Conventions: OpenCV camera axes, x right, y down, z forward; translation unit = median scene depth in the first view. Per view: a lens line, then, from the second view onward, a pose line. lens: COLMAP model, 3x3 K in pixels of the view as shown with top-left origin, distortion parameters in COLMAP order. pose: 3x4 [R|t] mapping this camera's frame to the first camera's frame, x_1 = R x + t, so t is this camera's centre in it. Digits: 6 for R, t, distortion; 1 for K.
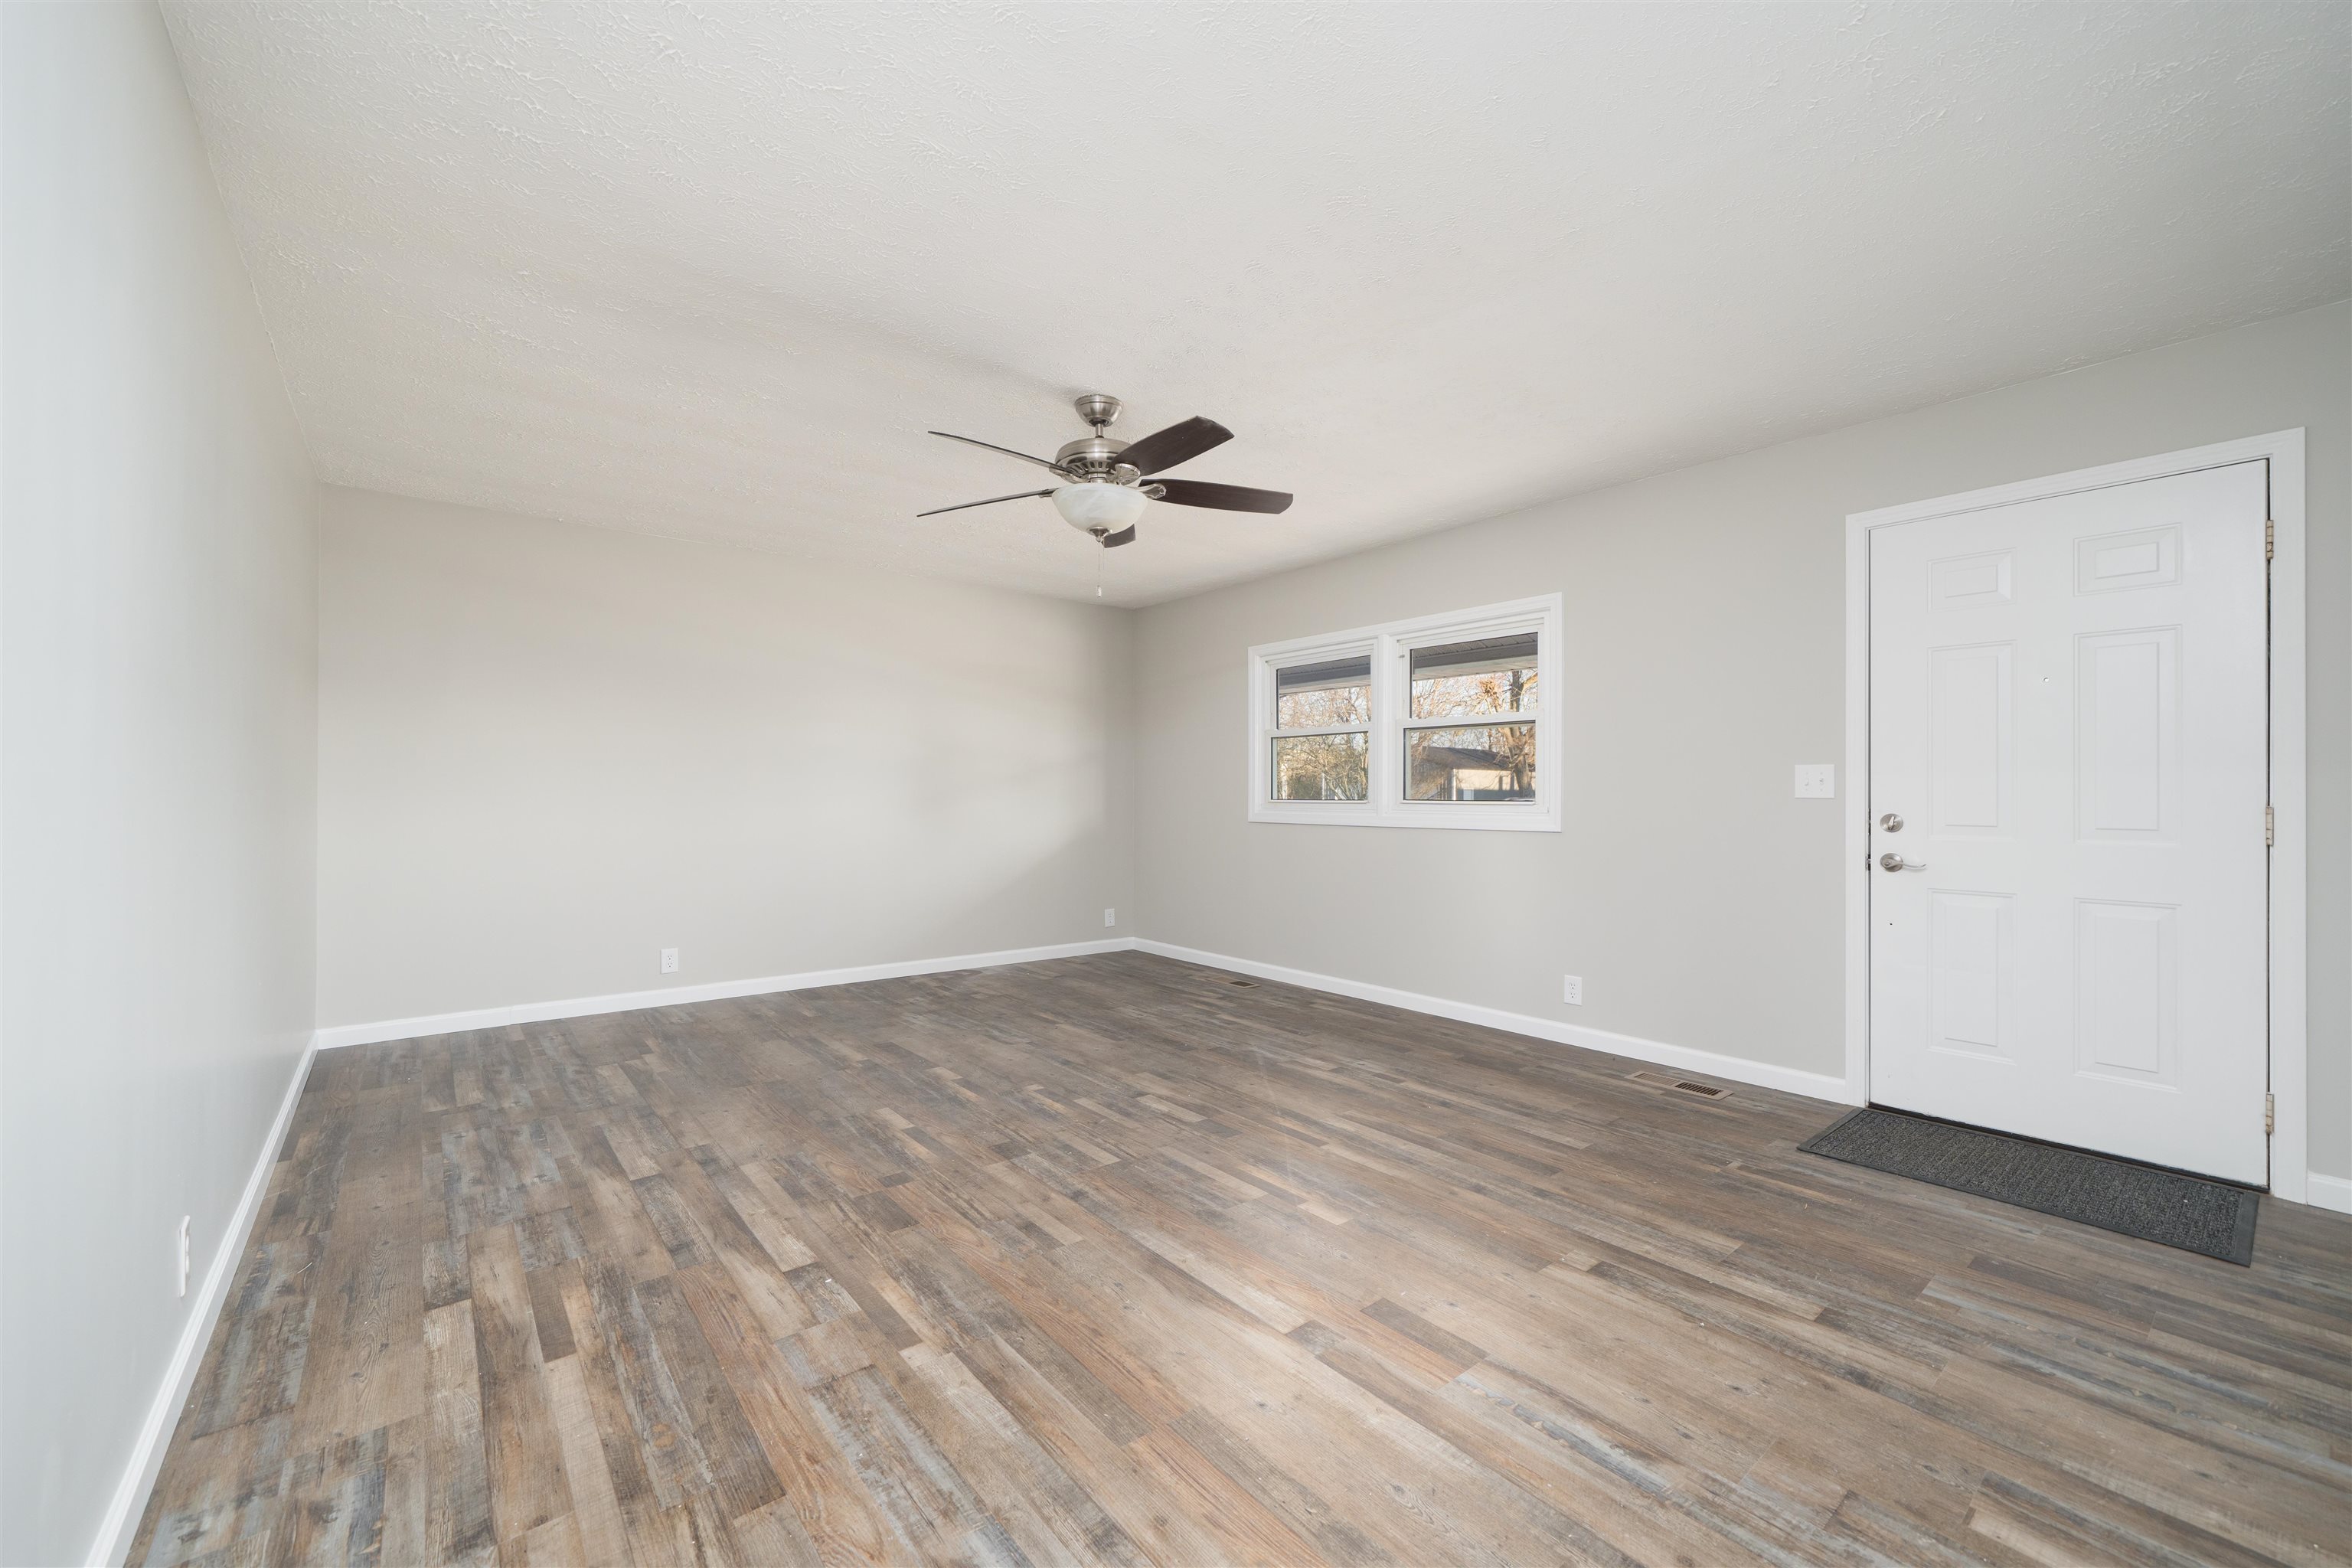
lens RADIAL K [[929.3, 0, 1168.6], [0, 929.3, 788.3], [0, 0, 1]] dist [-0.002402, -0.000339]
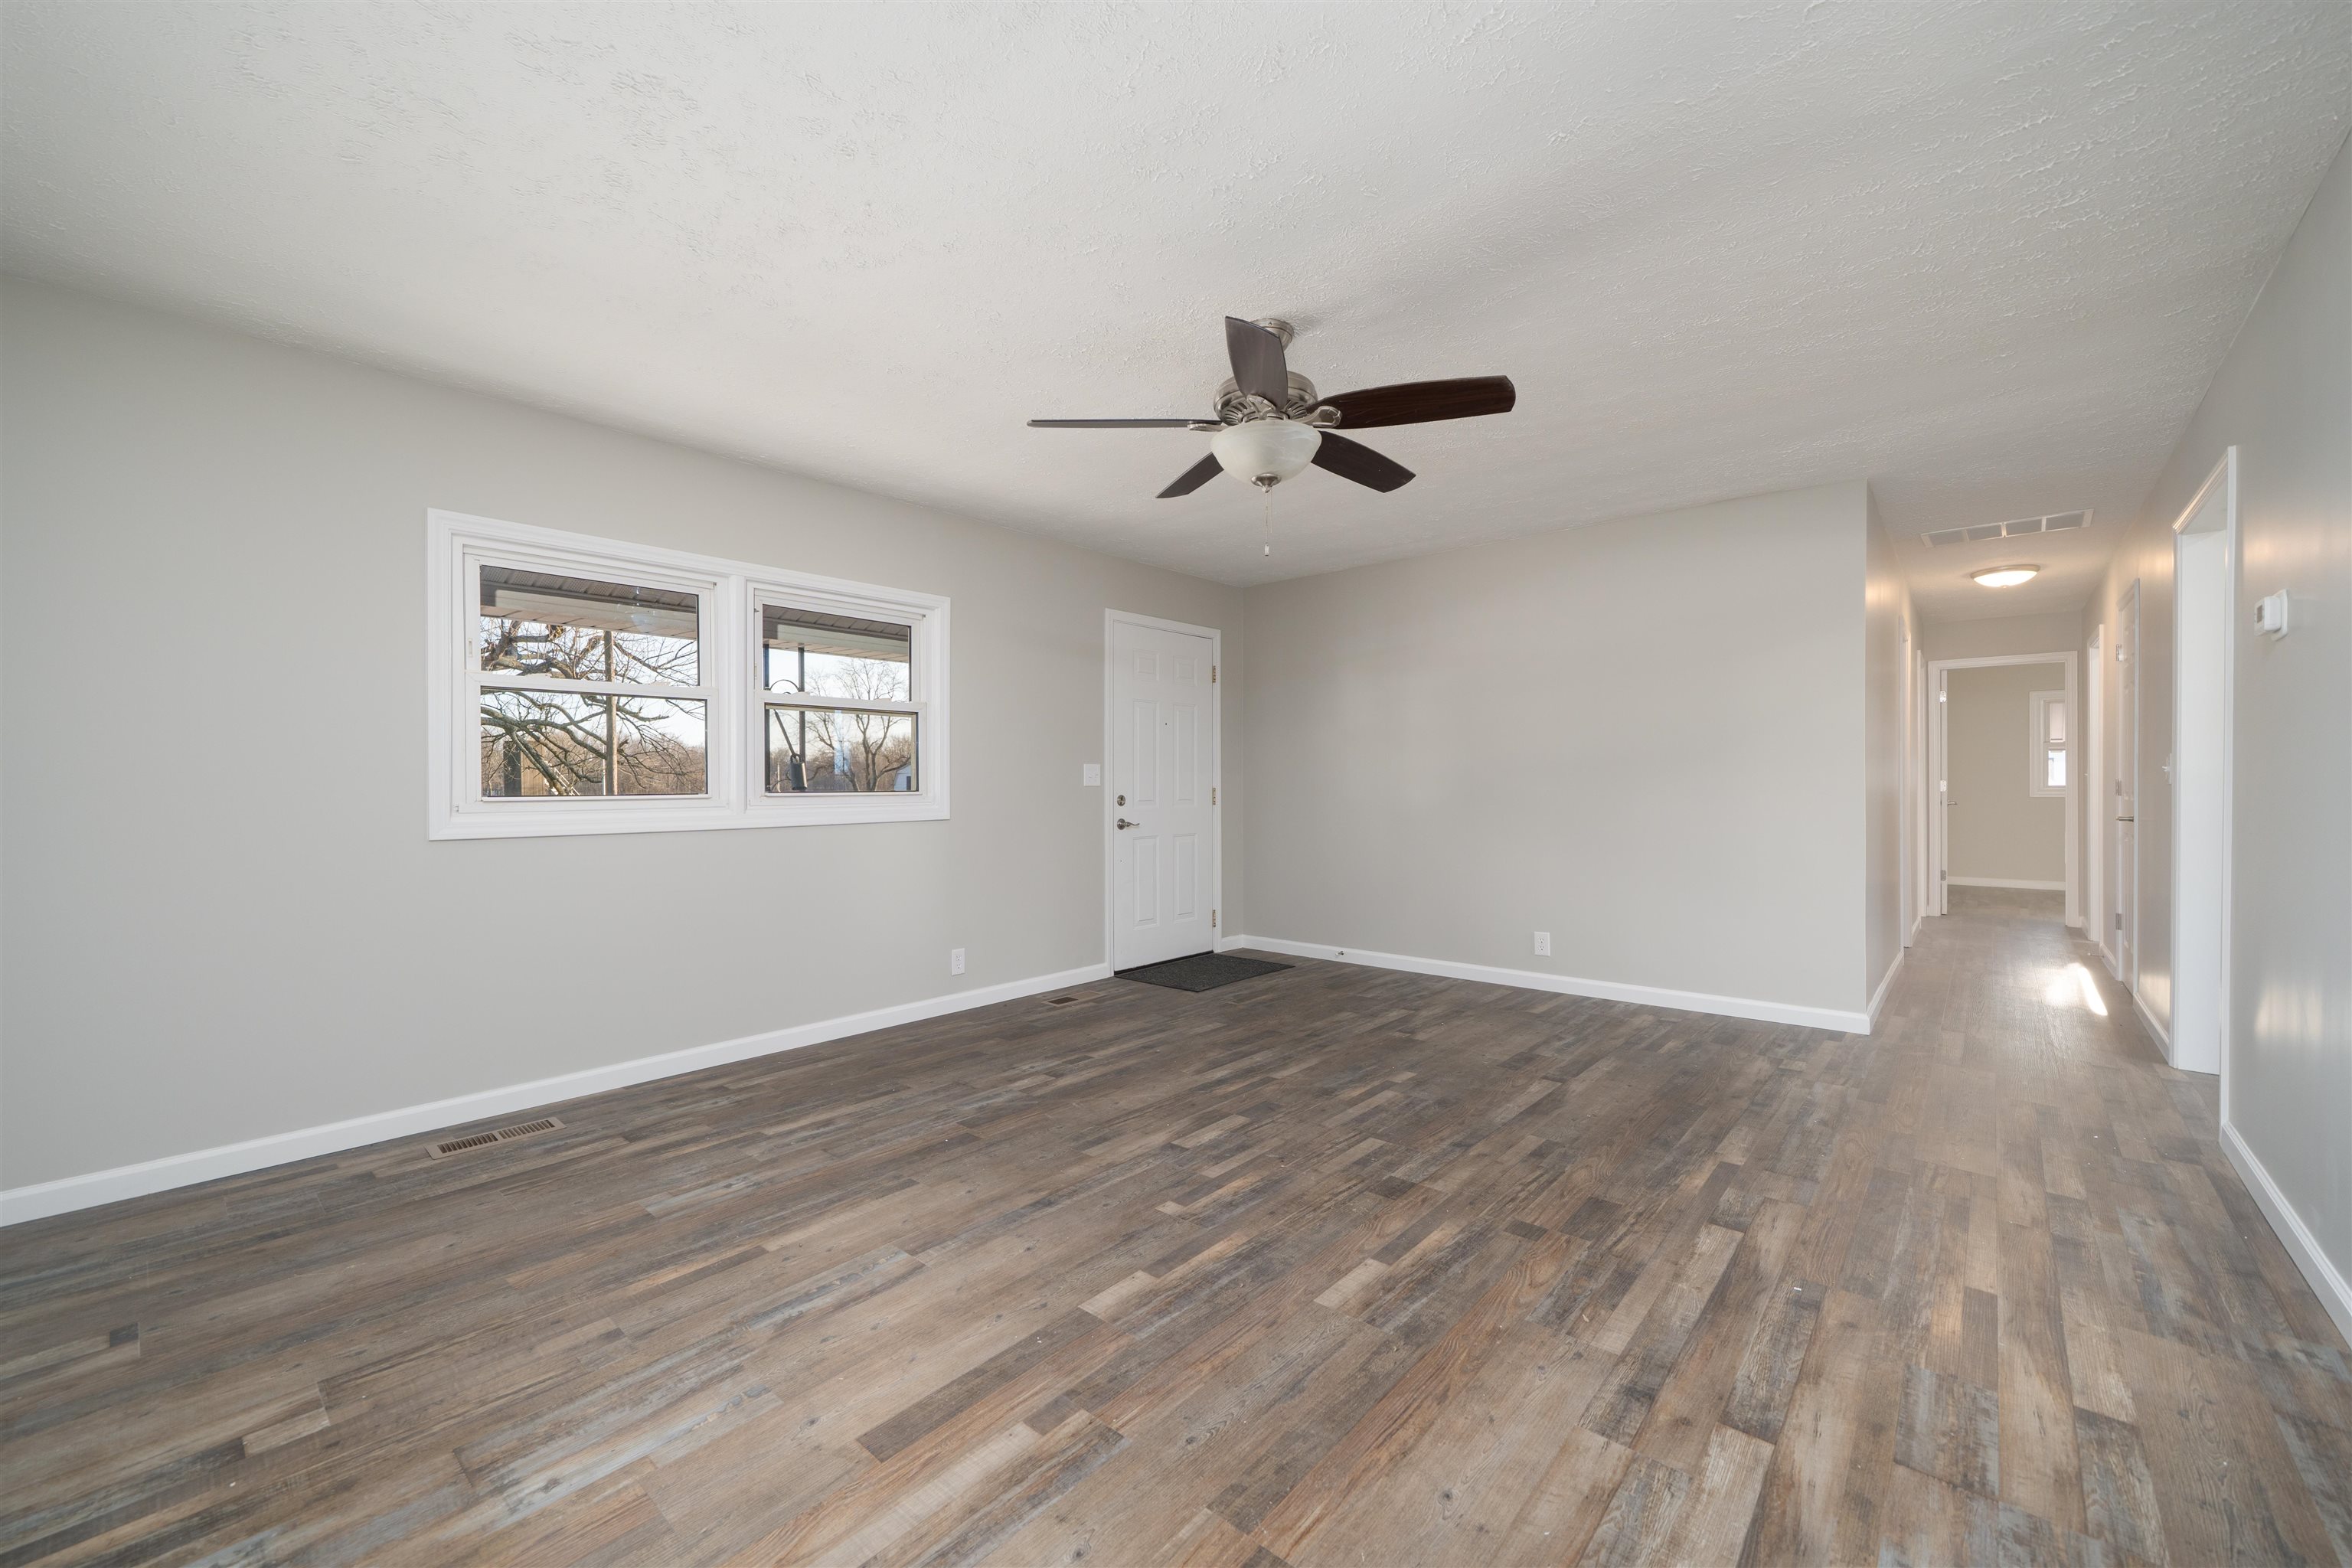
lens RADIAL K [[929.3, 0, 1168.6], [0, 929.3, 788.3], [0, 0, 1]] dist [-0.002402, -0.000339]
pose [[-0.163673, -0.007554, 0.986486, -1.007134], [-0.001665, 0.999971, 0.007381, 0.004437], [-0.986513, -0.000435, -0.163681, 1.359767]]
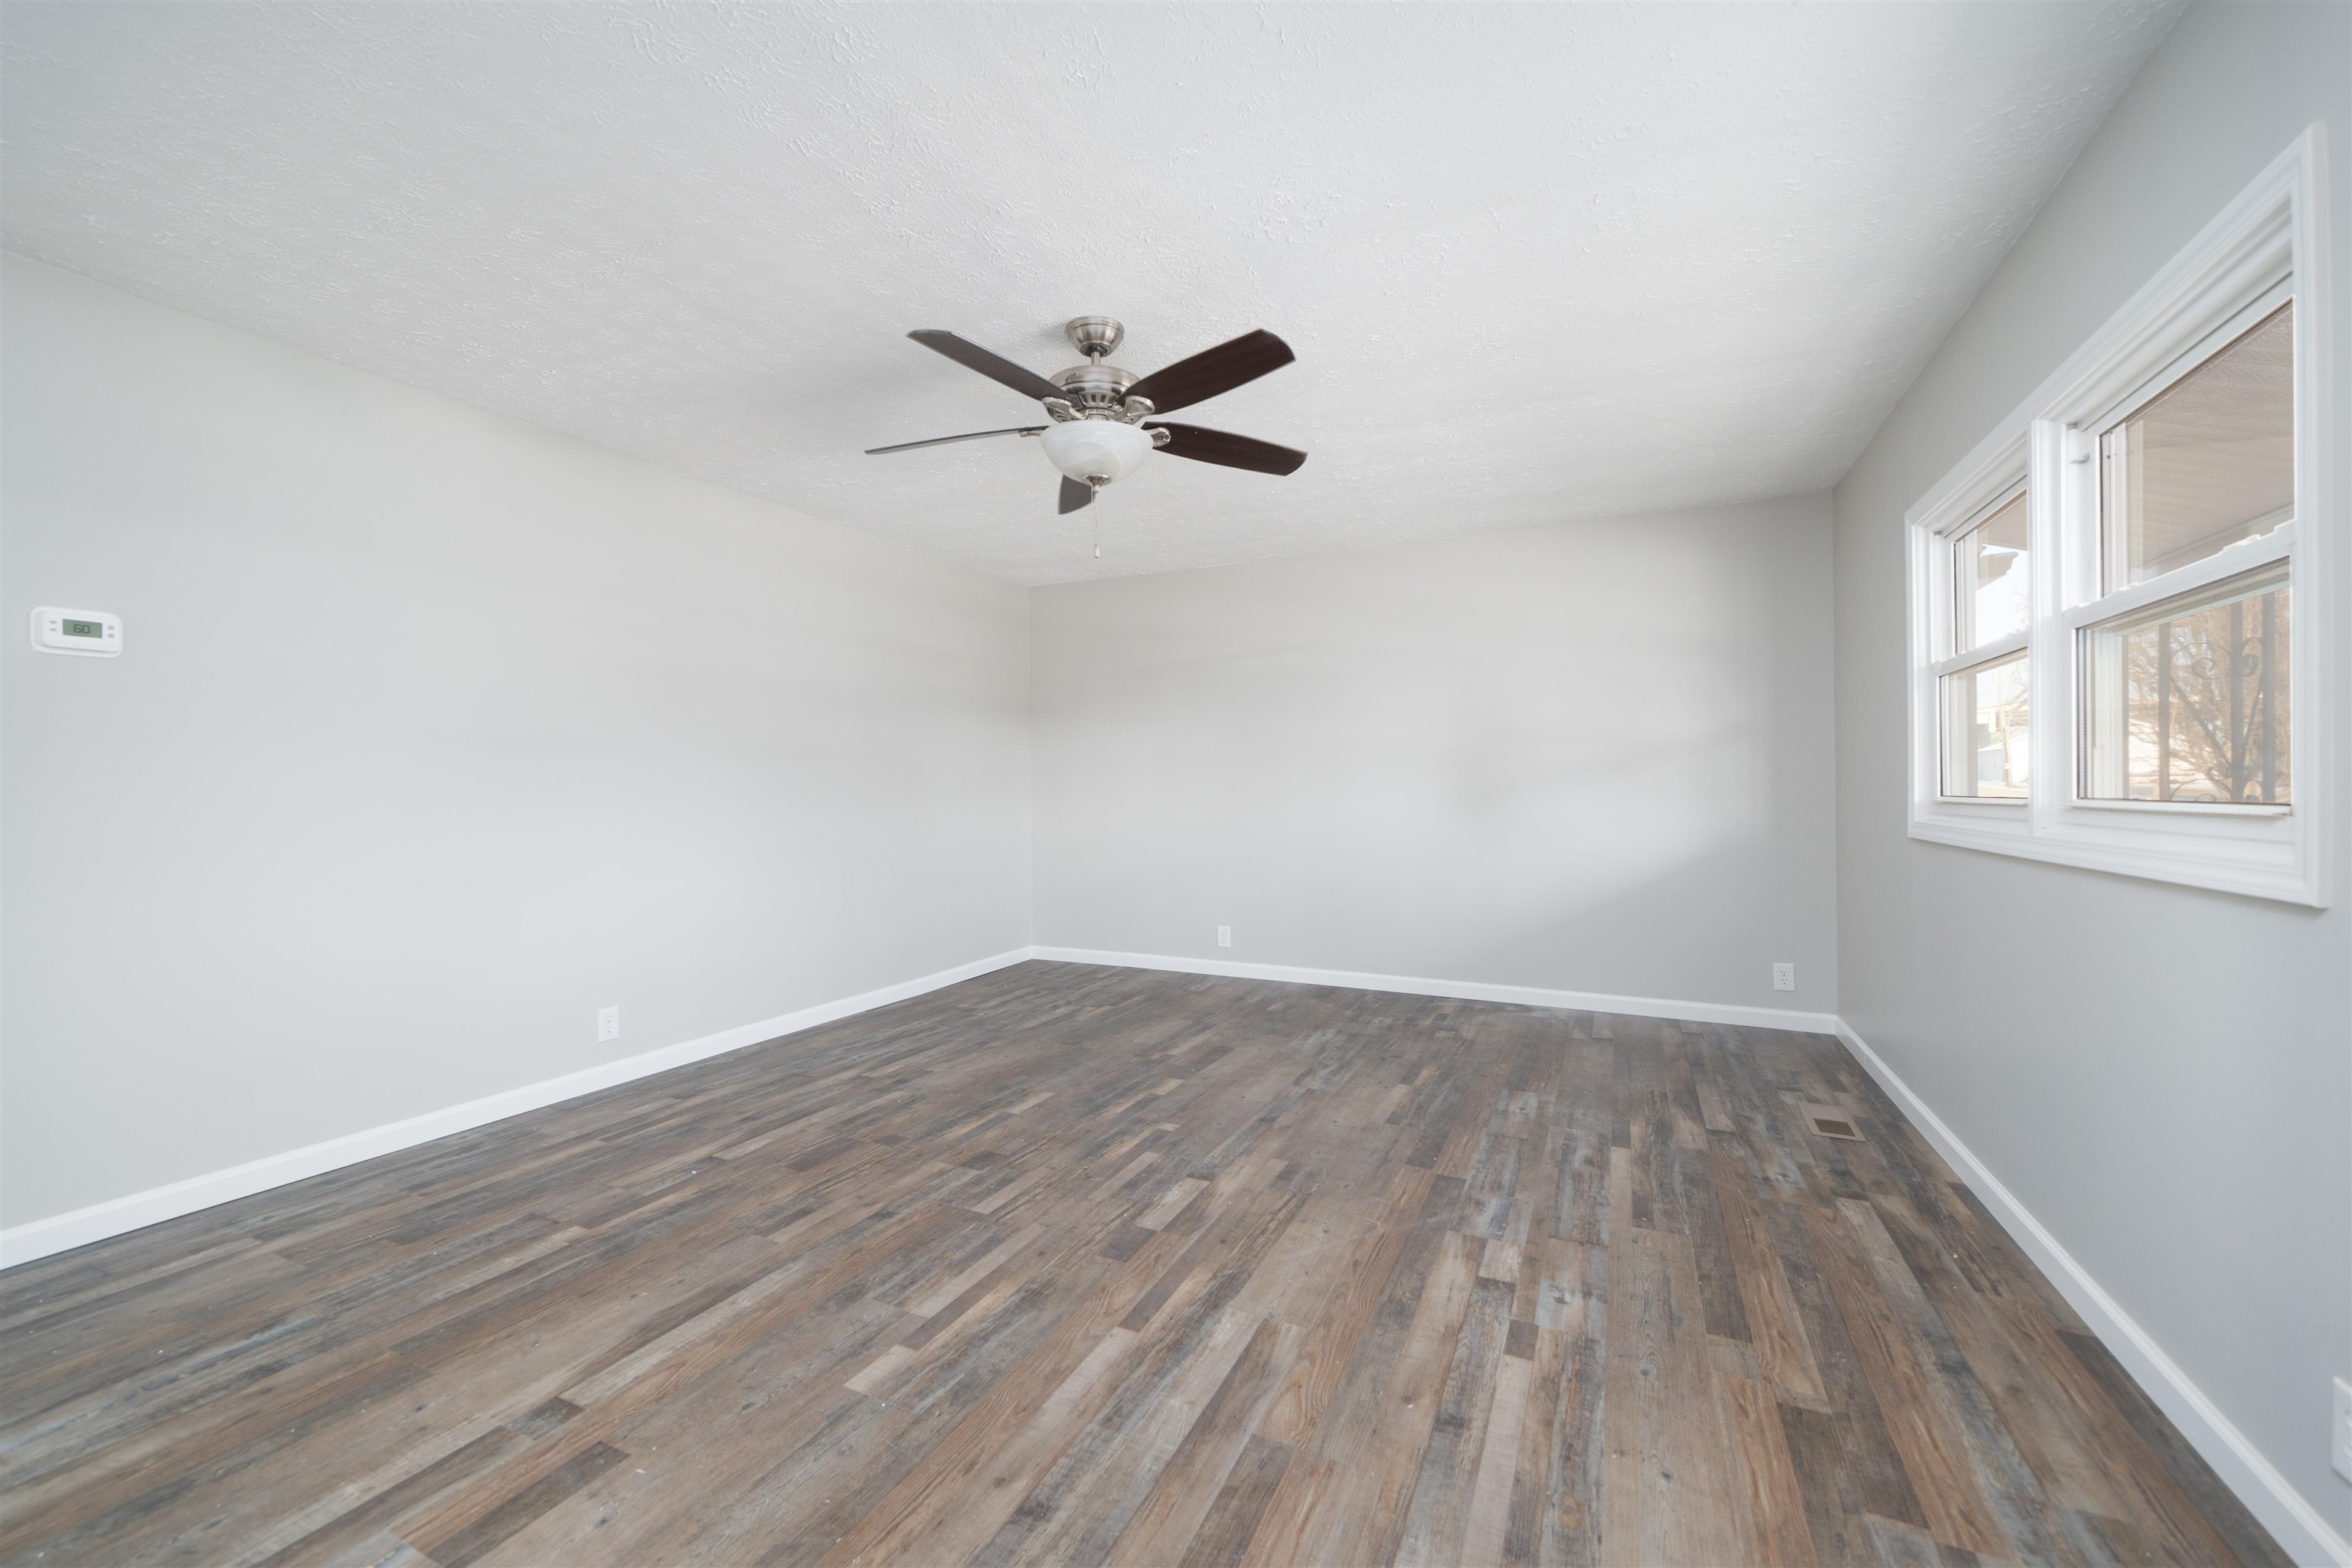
lens RADIAL K [[929.3, 0, 1168.6], [0, 929.3, 788.3], [0, 0, 1]] dist [-0.002402, -0.000339]
pose [[0.424306, -0.005807, -0.905500, 0.790643], [0.011720, 0.999931, -0.000920, 0.005436], [0.905443, -0.010222, 0.424345, 0.771659]]
